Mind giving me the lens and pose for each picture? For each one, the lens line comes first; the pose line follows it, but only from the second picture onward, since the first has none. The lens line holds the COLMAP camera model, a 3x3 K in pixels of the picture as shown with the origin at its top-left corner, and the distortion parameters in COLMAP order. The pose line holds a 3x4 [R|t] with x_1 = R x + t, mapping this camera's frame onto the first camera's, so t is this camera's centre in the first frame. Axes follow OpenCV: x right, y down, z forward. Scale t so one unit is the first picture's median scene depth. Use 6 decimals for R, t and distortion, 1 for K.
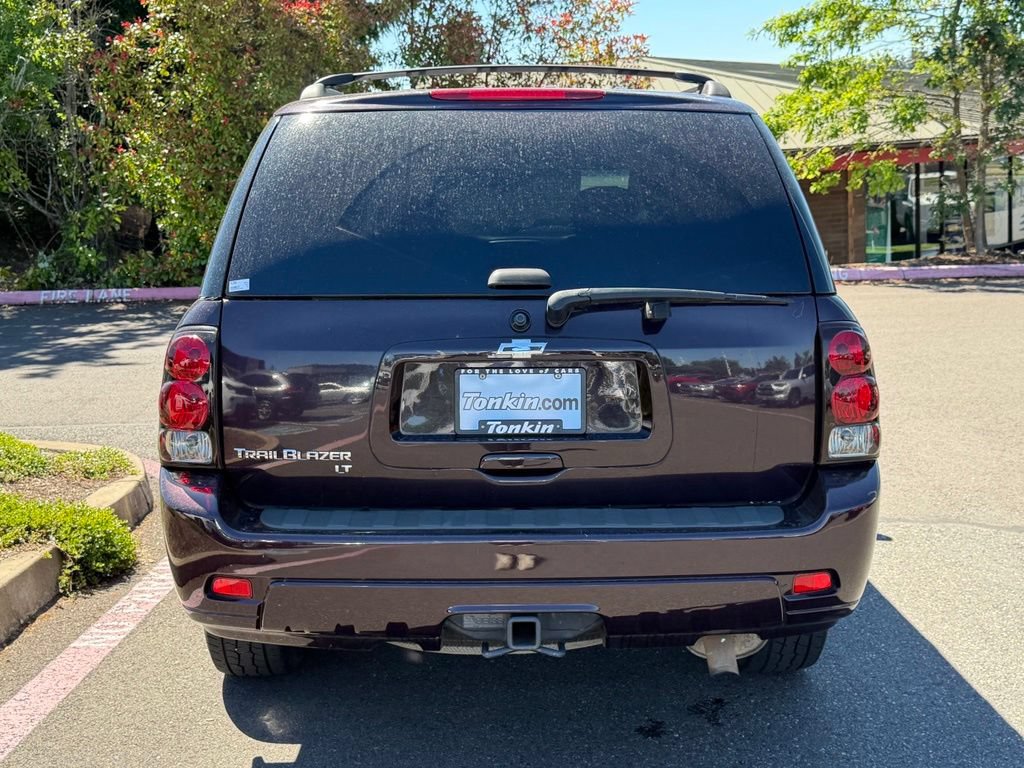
lens RADIAL K [[1204.8, 0, 533.6], [0, 1204.8, 383.2], [0, 0, 1]] dist [0.157383, -0.393623]
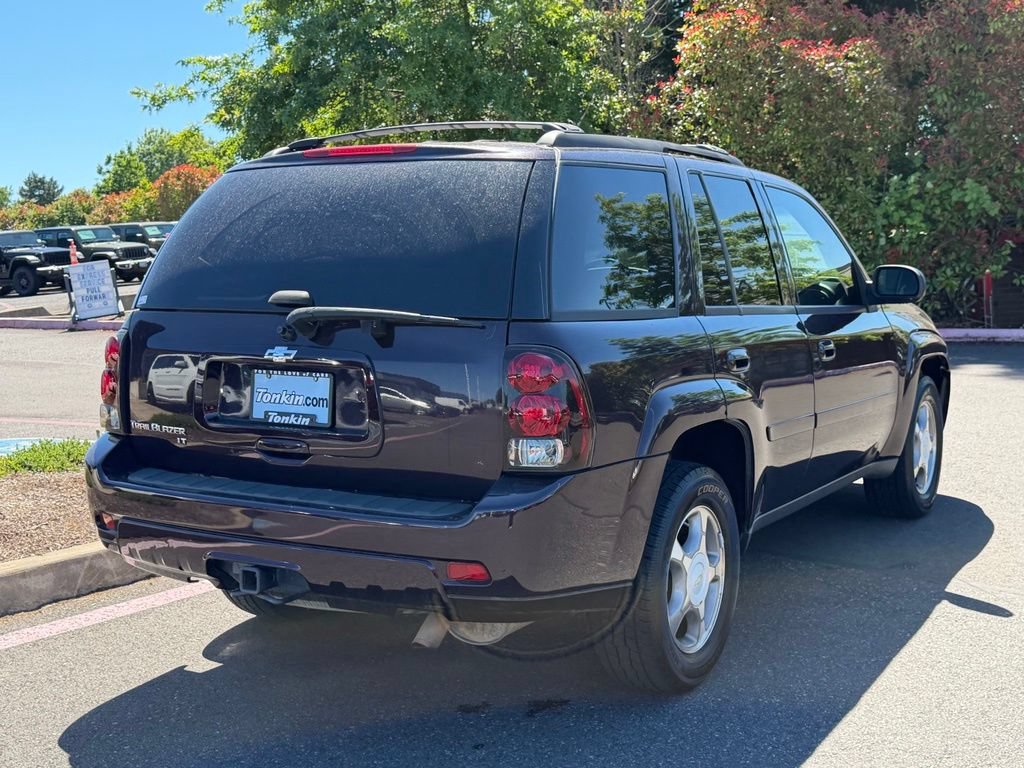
lens RADIAL K [[1204.8, 0, 533.6], [0, 1204.8, 383.2], [0, 0, 1]] dist [0.157383, -0.393623]
pose [[0.865214, 0.053975, -0.498490, 0.823934], [-0.070702, 0.997389, -0.014721, 0.000889], [0.496394, 0.047981, 0.866771, 0.044712]]
